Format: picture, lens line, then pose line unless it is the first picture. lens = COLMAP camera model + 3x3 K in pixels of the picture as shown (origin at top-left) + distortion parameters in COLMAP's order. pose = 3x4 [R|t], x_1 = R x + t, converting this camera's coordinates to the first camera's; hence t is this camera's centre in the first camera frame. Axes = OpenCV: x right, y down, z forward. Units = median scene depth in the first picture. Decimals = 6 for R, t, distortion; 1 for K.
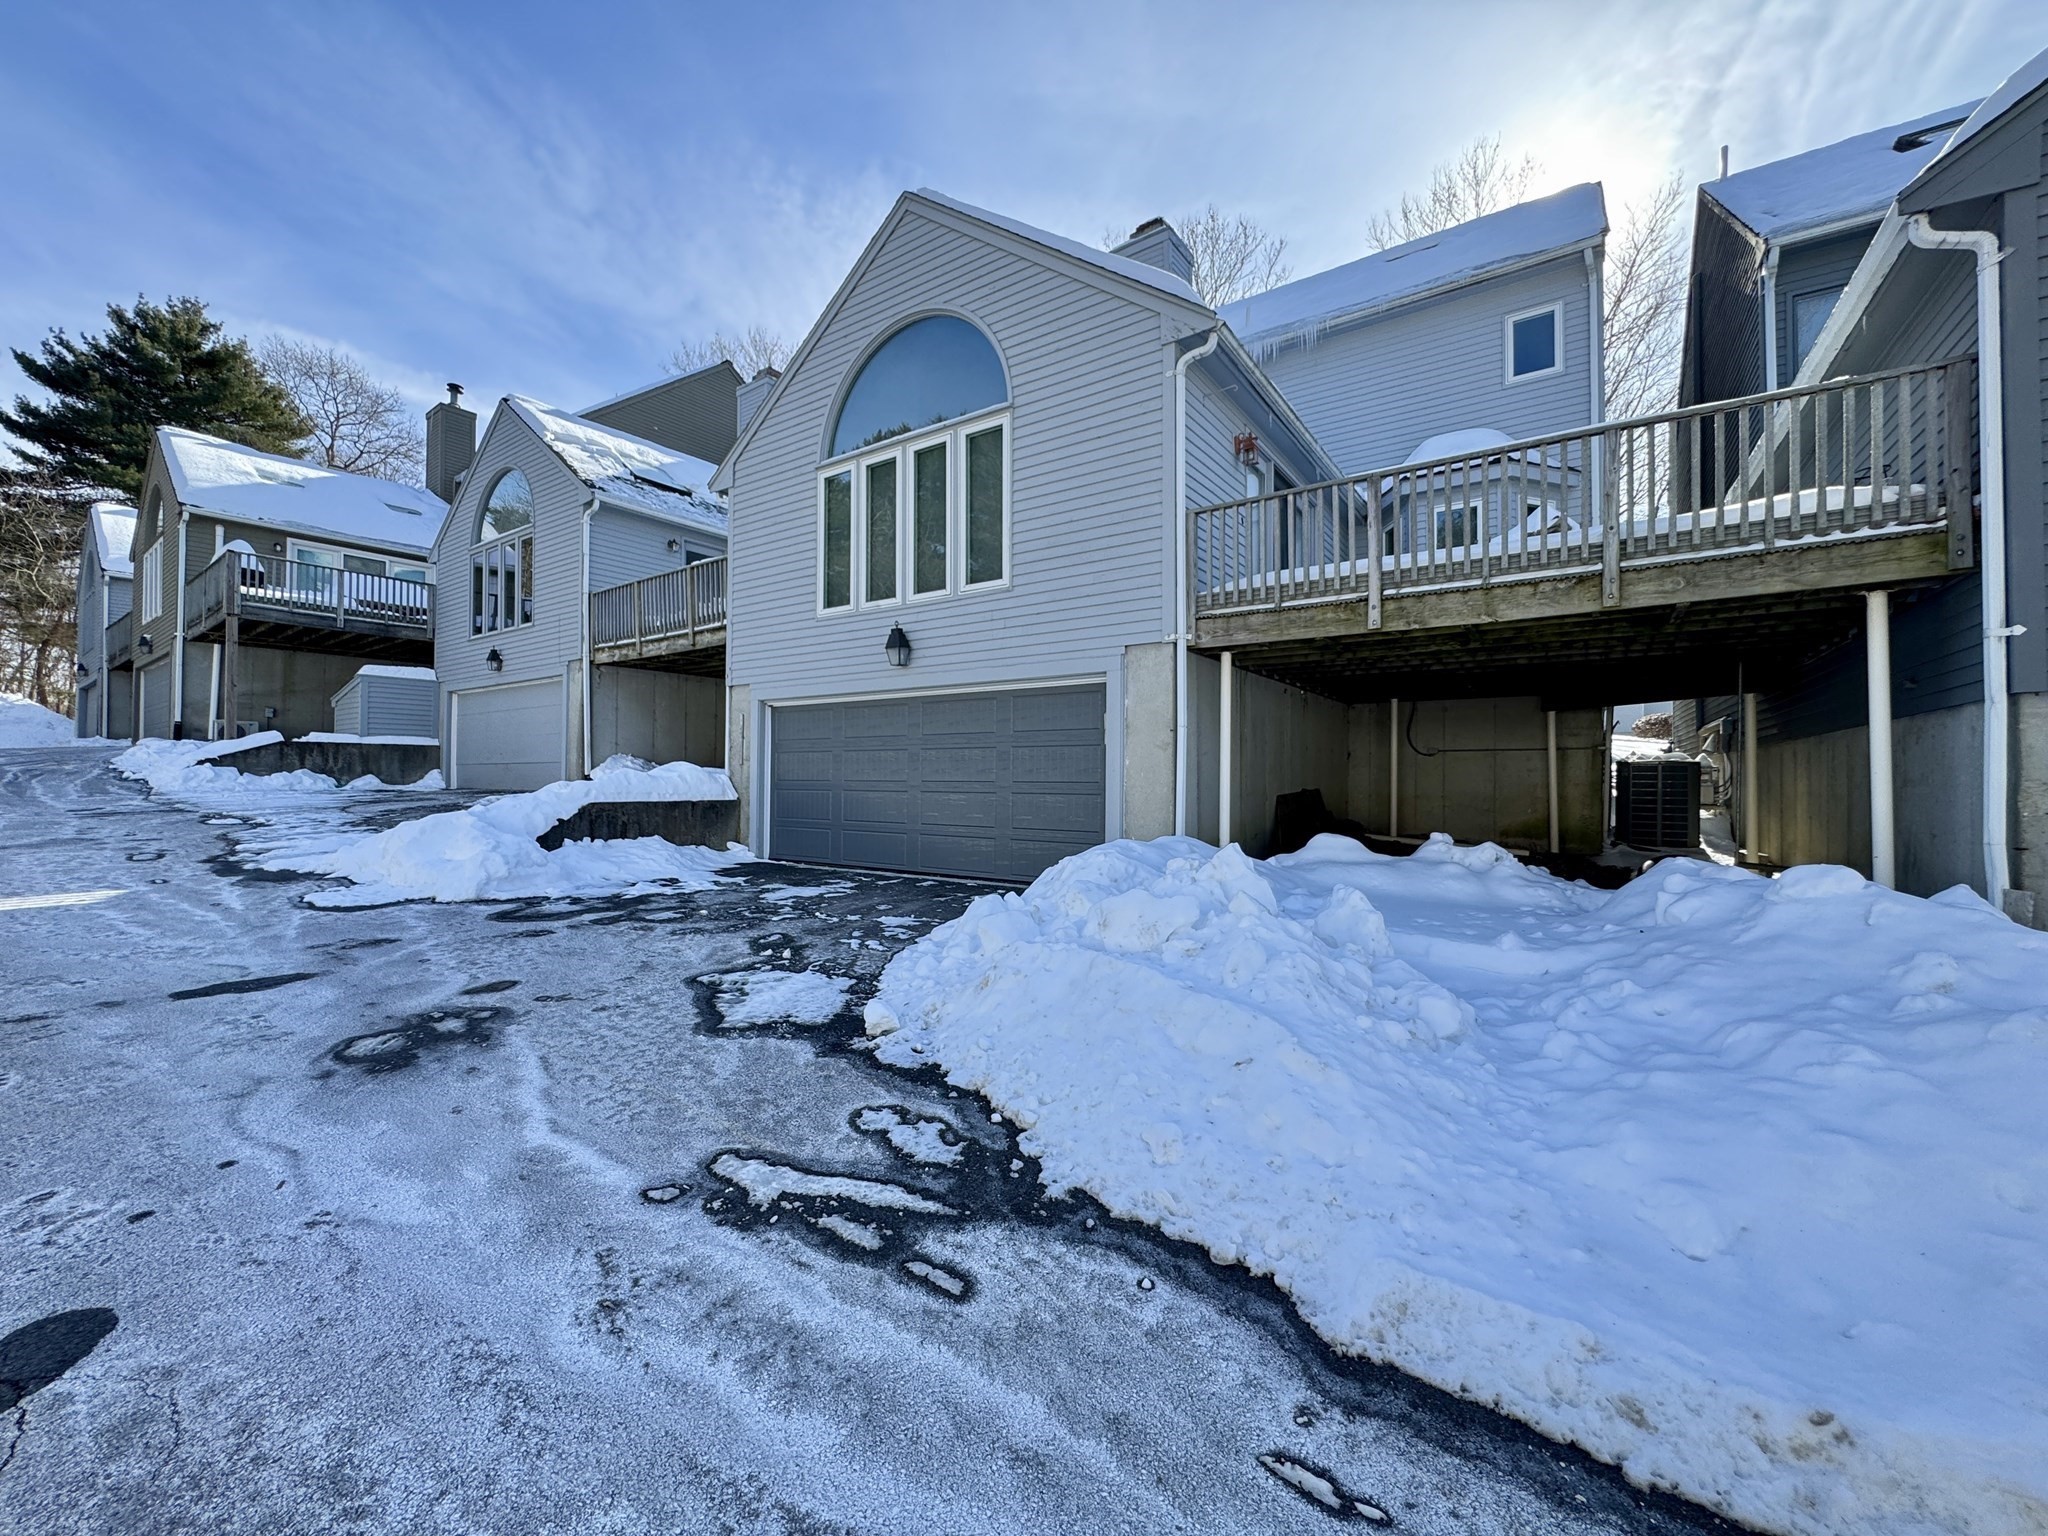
lens RADIAL K [[810.8, 0, 1016.9], [0, 810.8, 770.0], [0, 0, 1]] dist [-0.004175, 0.000293]
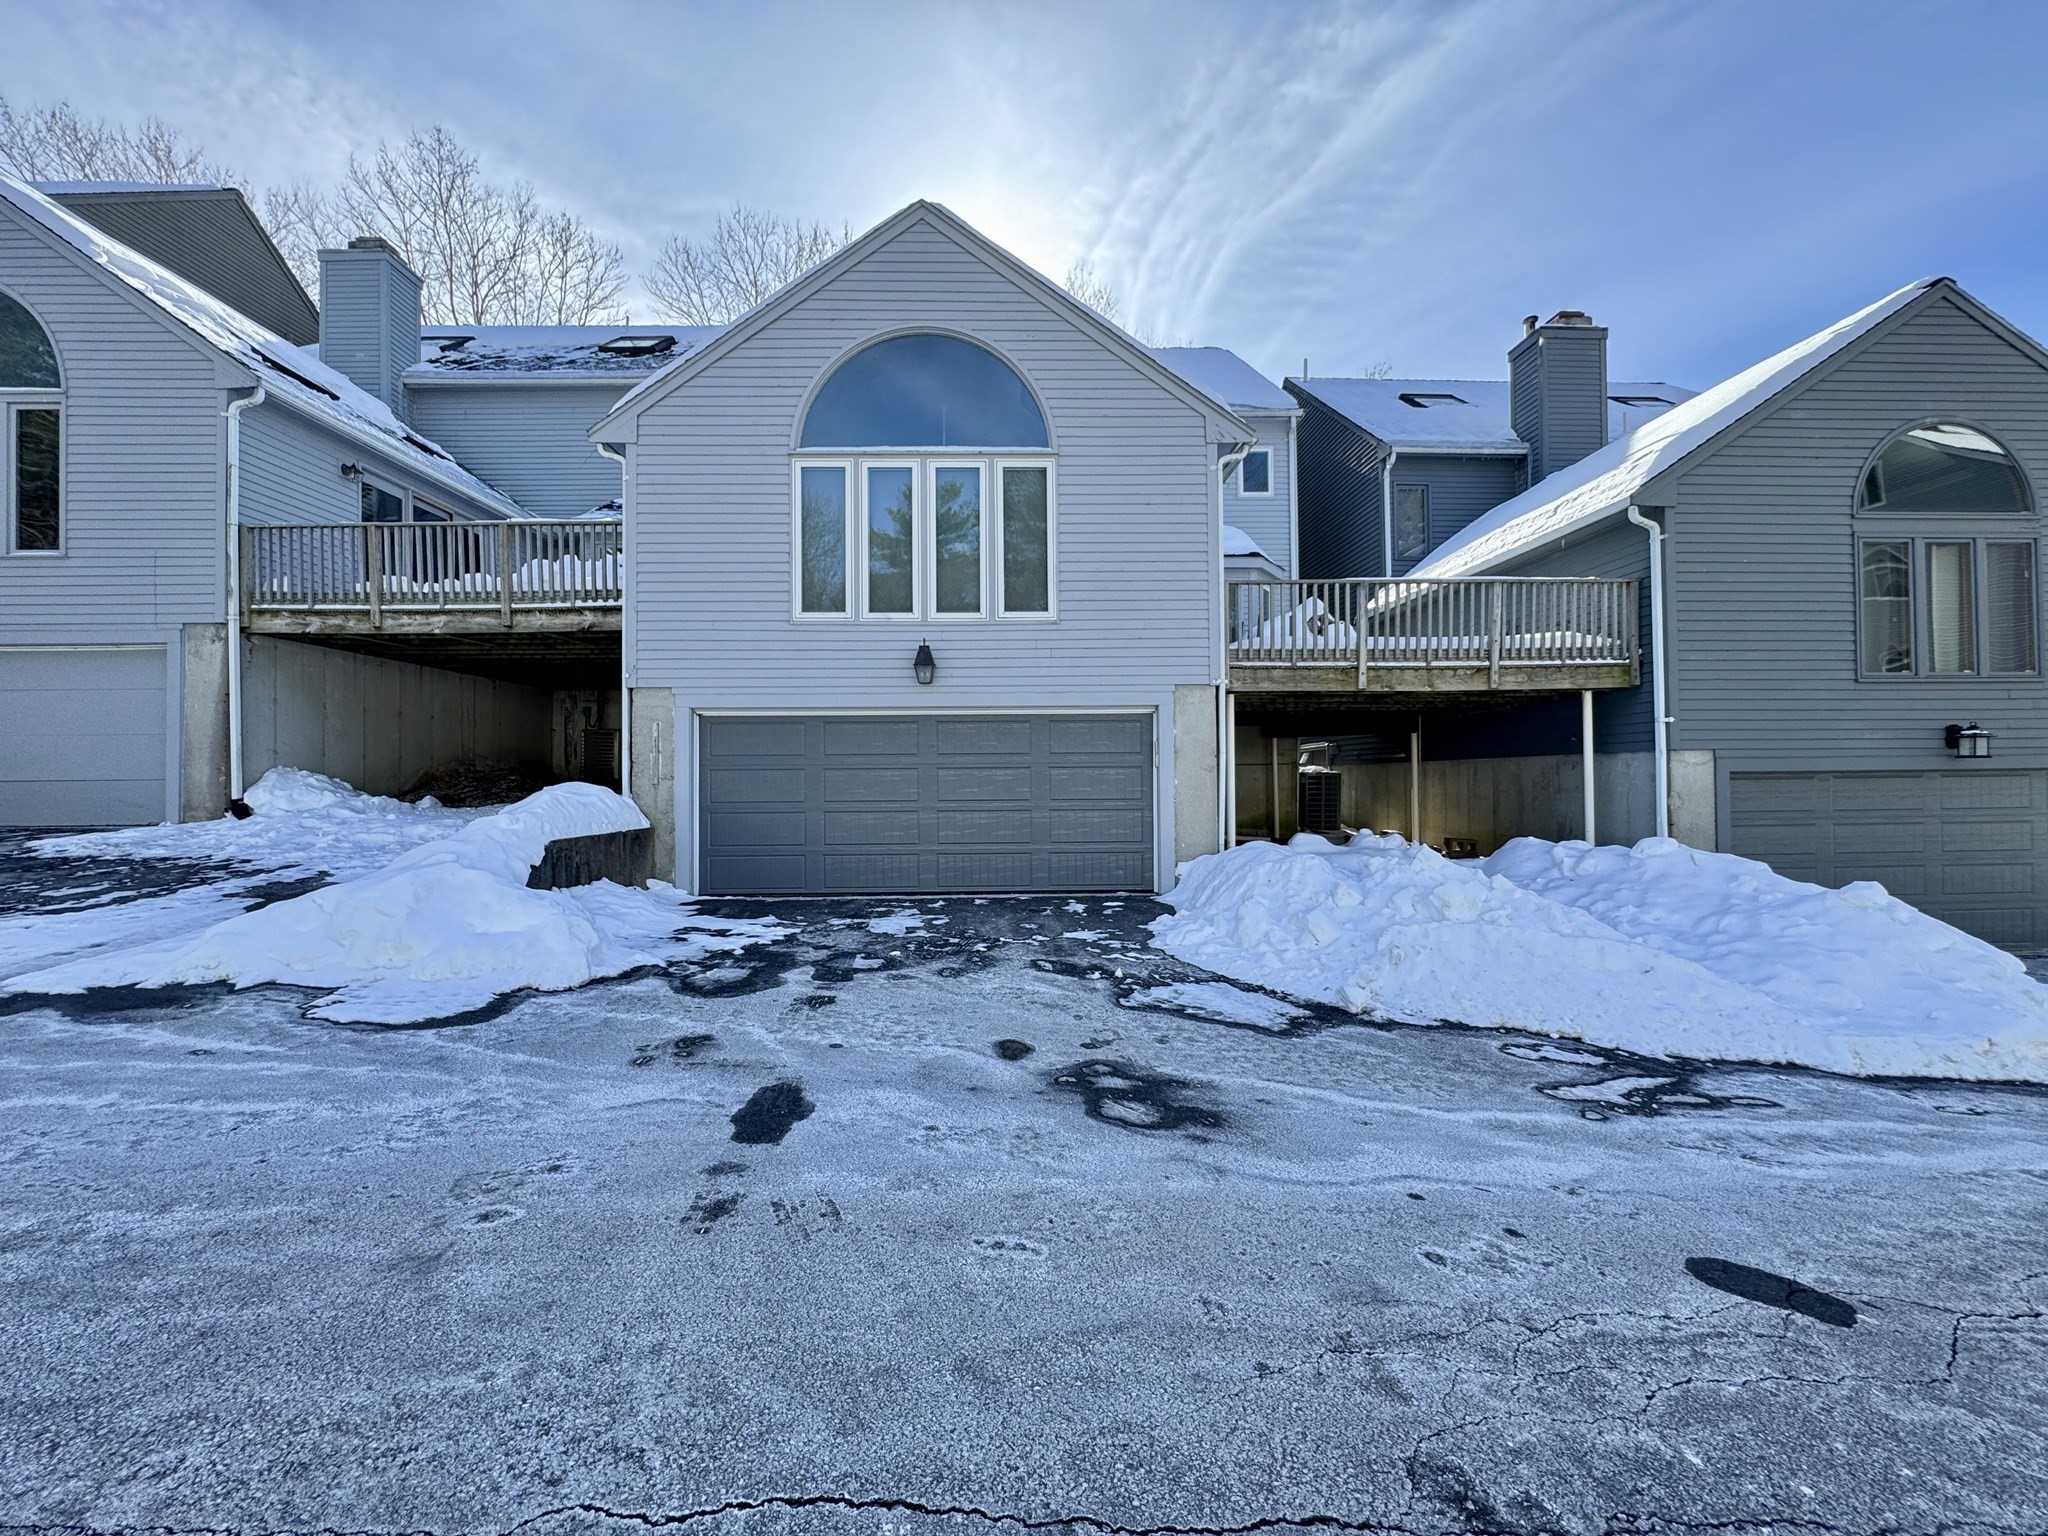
lens RADIAL K [[815.3, 0, 1024.0], [0, 815.3, 768.0], [0, 0, 1]] dist [-0.003316, -0.000646]
pose [[0.808800, -0.002937, 0.588077, -1.301842], [0.004556, 0.999989, -0.001272, -0.051328], [-0.588066, 0.003708, 0.808804, 0.276425]]
